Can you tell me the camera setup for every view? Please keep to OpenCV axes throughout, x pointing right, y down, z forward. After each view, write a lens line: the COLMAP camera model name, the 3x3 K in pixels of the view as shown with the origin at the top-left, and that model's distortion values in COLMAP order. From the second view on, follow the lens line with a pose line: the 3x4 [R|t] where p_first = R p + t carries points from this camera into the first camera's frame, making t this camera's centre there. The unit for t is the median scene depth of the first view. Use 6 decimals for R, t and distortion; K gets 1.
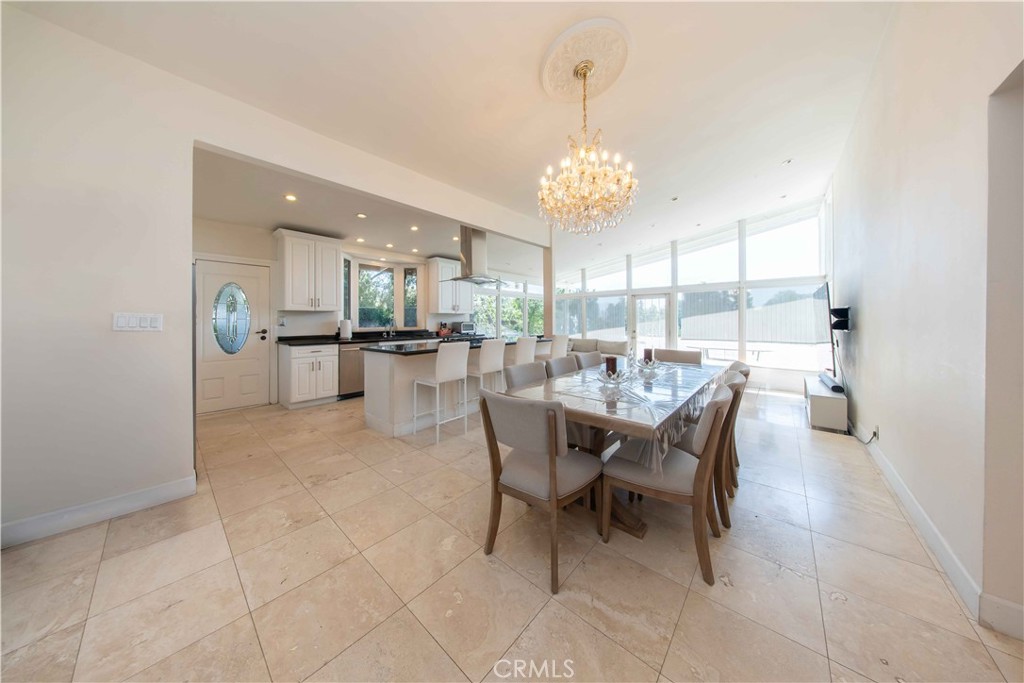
lens RADIAL K [[304.8, 0, 512.1], [0, 304.8, 319.7], [0, 0, 1]] dist [-0.000868, -0.001127]
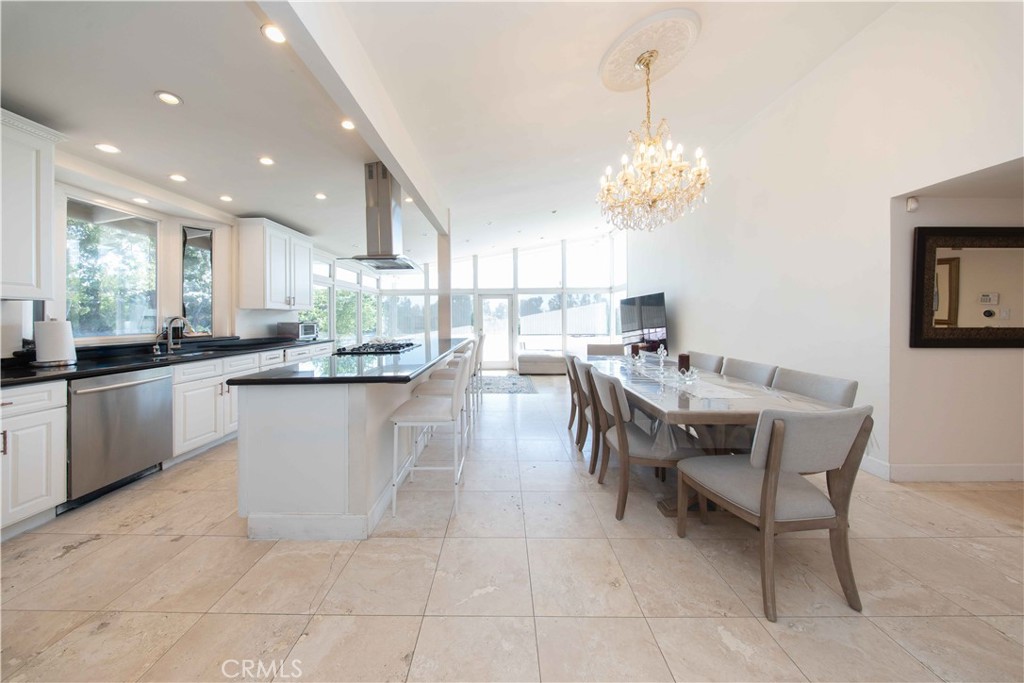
lens RADIAL K [[304.8, 0, 503.8], [0, 304.8, 316.5], [0, 0, 1]] dist [-0.000868, -0.001127]
pose [[0.761685, -0.000515, 0.647948, -0.275426], [0.004433, 0.999980, -0.004416, -0.000937], [-0.647933, 0.006236, 0.761672, 0.213243]]
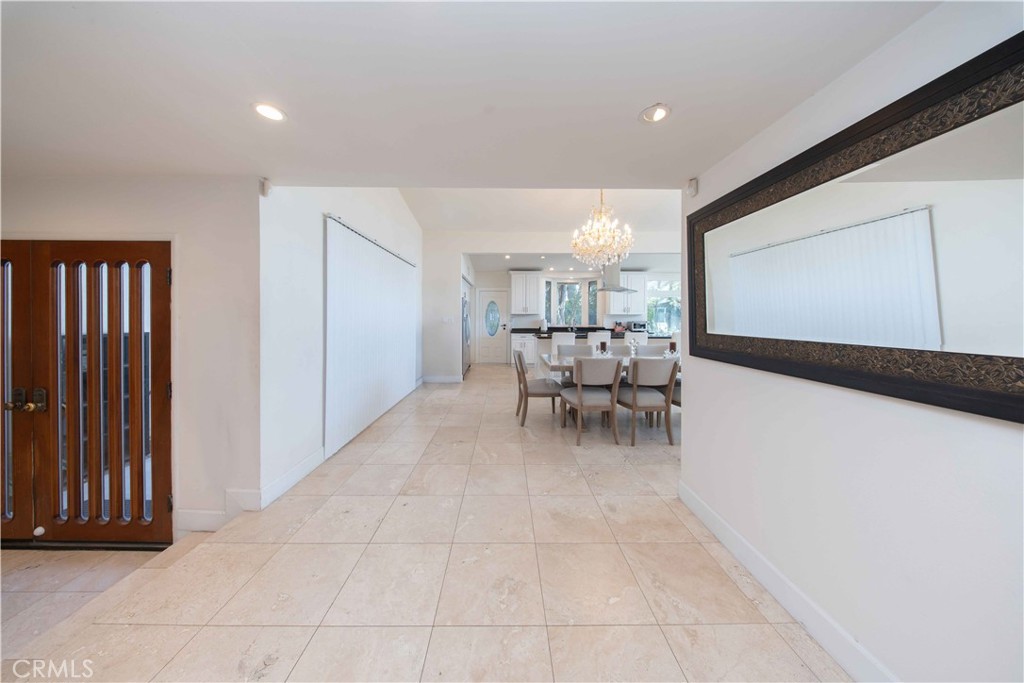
lens RADIAL K [[304.8, 0, 521.8], [0, 304.8, 321.0], [0, 0, 1]] dist [-0.000868, -0.001127]
pose [[0.695038, 0.005813, -0.718949, 0.428722], [-0.004020, 0.999983, 0.004199, 0.002184], [0.718961, -0.000029, 0.695050, -0.166486]]
